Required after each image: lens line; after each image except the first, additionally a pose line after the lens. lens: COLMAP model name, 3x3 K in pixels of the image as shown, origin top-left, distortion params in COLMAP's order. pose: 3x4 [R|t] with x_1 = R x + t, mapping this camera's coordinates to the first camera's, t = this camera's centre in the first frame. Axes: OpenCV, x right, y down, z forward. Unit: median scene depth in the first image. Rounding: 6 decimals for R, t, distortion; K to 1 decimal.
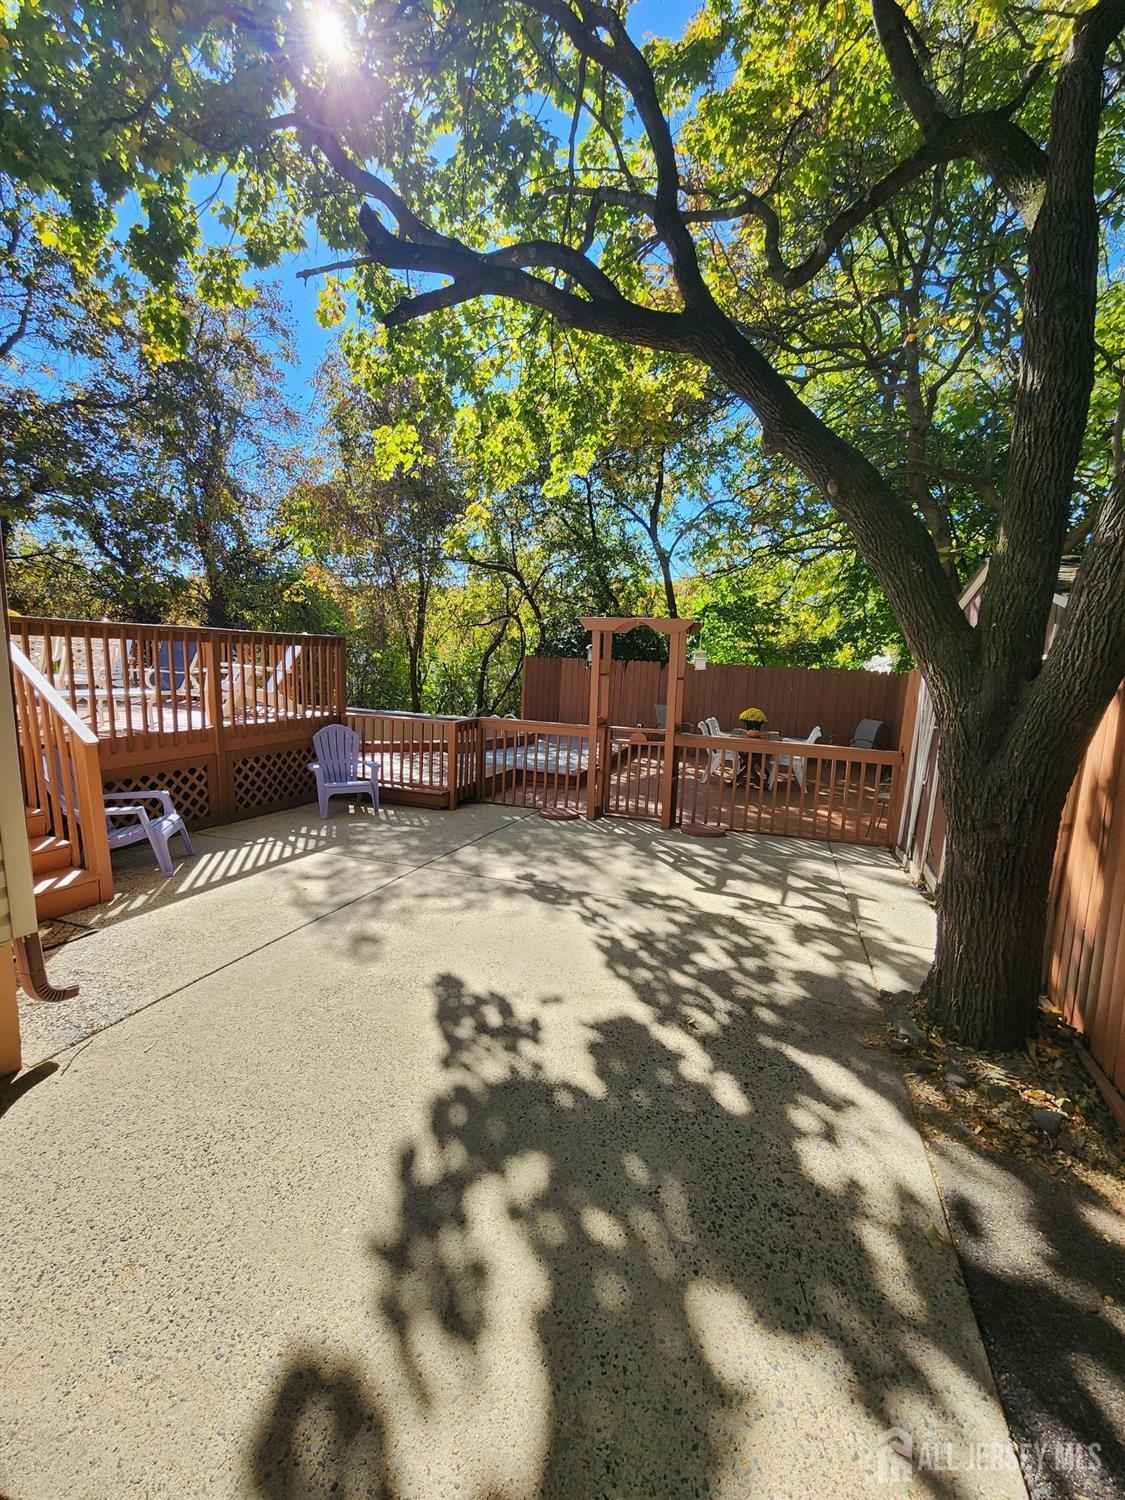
lens RADIAL K [[605.7, 0, 562.5], [0, 605.7, 750.0], [0, 0, 1]] dist [-0.000051, 0.000004]
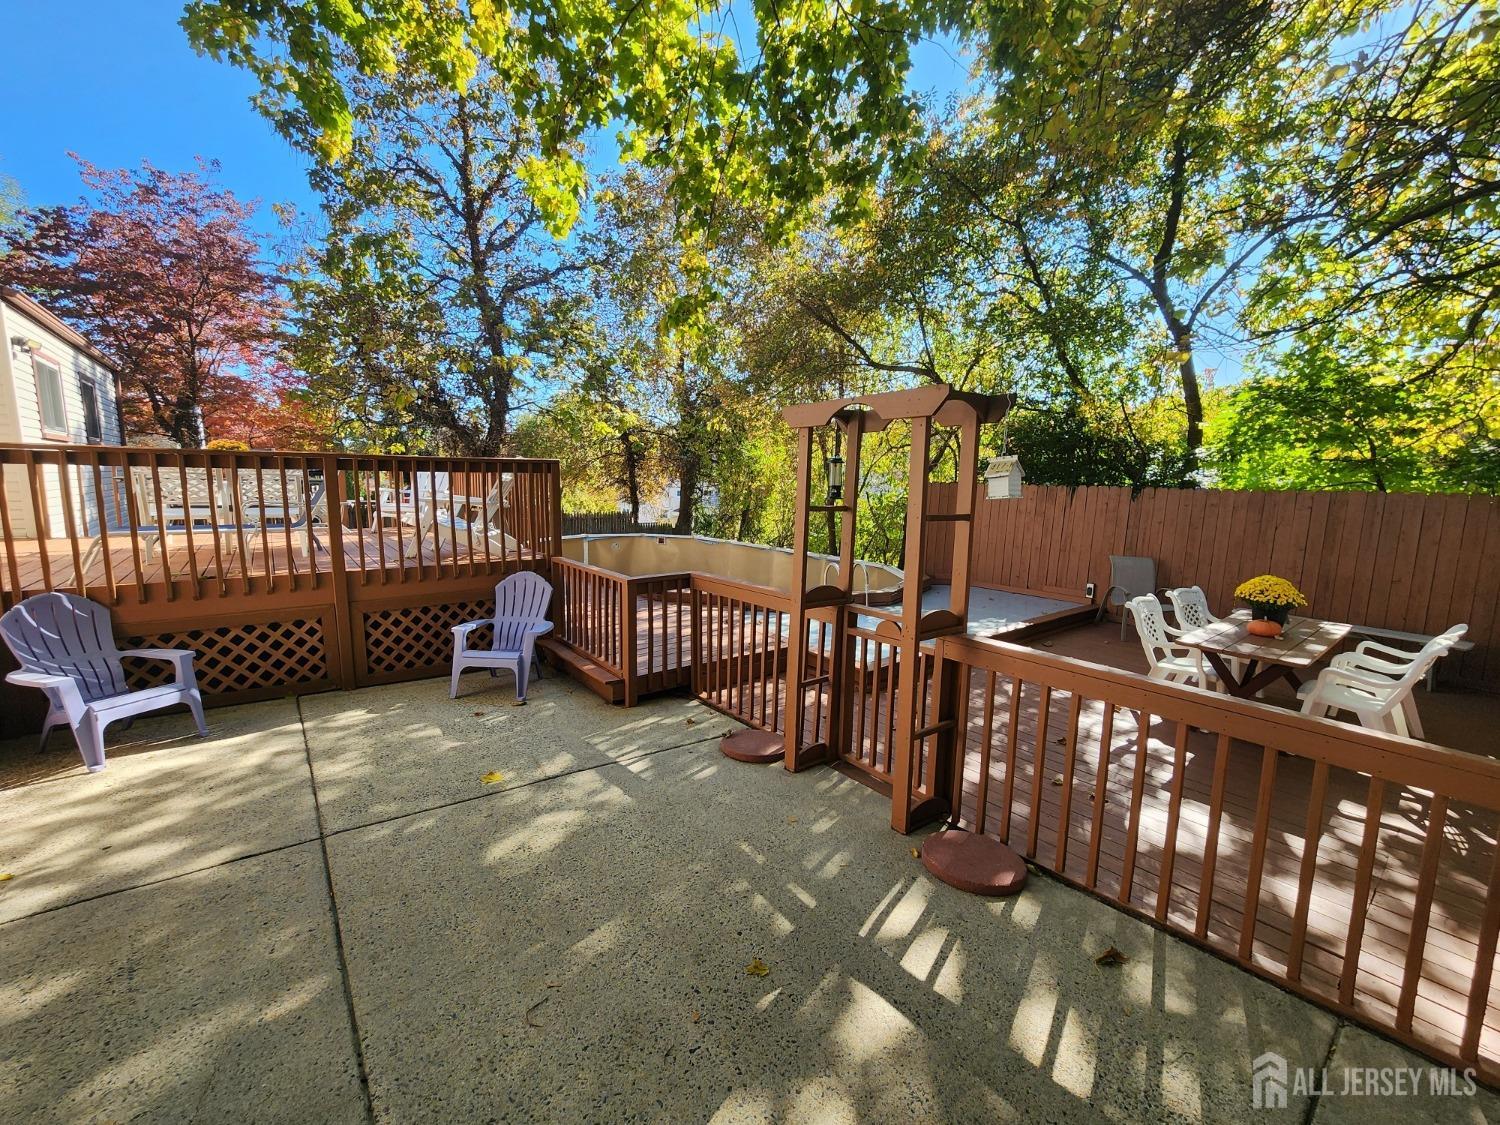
lens RADIAL K [[605.7, 0, 750.0], [0, 605.7, 562.5], [0, 0, 1]] dist [-0.000051, 0.000004]
pose [[0.854962, 0.048925, -0.516378, 0.339993], [-0.063932, 0.997890, -0.011304, -0.078191], [0.514736, 0.042677, 0.856286, 0.589034]]
